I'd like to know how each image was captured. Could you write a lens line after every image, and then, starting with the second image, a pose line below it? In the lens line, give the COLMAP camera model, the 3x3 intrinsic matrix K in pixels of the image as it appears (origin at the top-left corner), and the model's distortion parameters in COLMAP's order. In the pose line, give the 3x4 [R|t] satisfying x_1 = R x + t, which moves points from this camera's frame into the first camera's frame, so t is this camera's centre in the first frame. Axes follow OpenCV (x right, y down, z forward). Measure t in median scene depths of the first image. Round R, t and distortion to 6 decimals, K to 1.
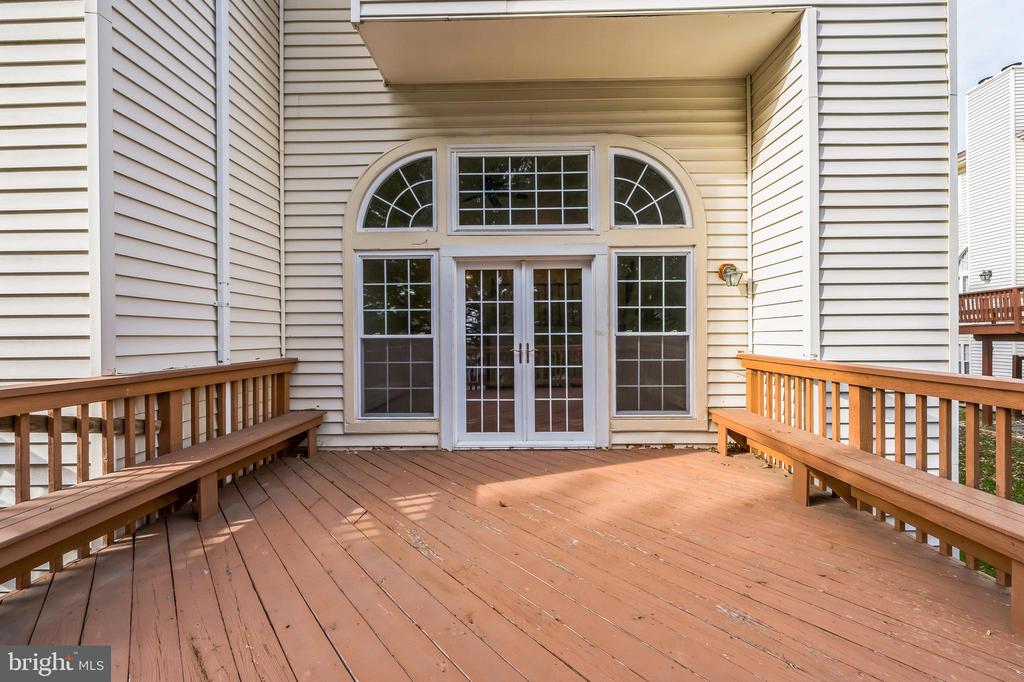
lens RADIAL K [[369.1, 0, 512.0], [0, 369.1, 341.0], [0, 0, 1]] dist [-0.001006, -0.000036]
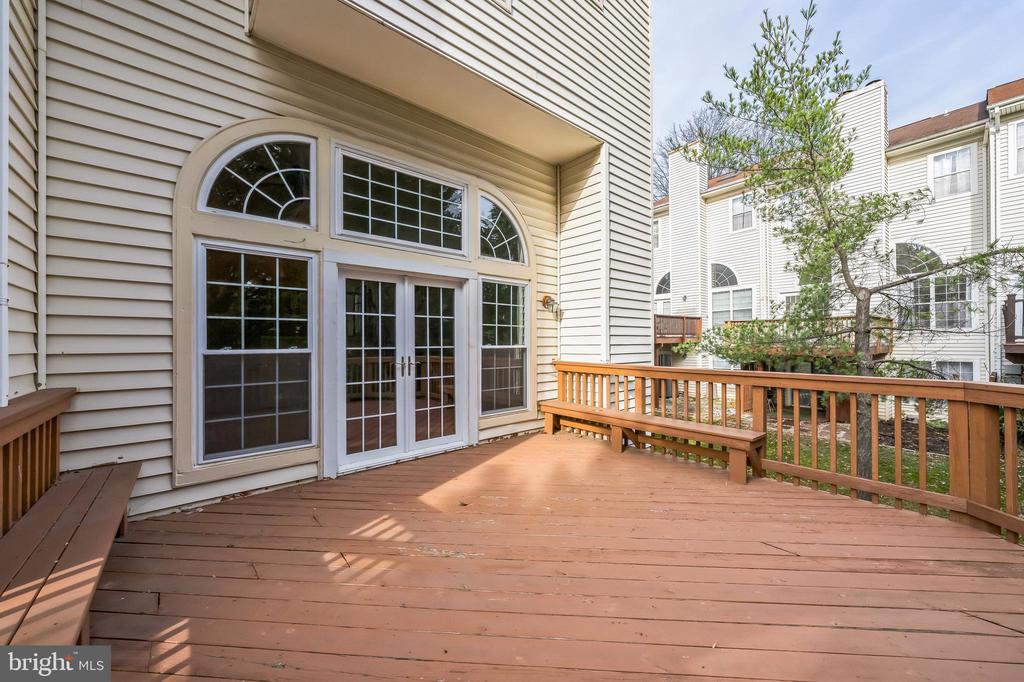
lens RADIAL K [[375.8, 0, 482.9], [0, 375.8, 347.8], [0, 0, 1]] dist [0.000383, 0.000013]
pose [[0.774470, -0.007784, 0.632562, -0.470446], [0.010576, 0.999944, -0.000644, -0.015278], [-0.632522, 0.007189, 0.774509, 0.061004]]
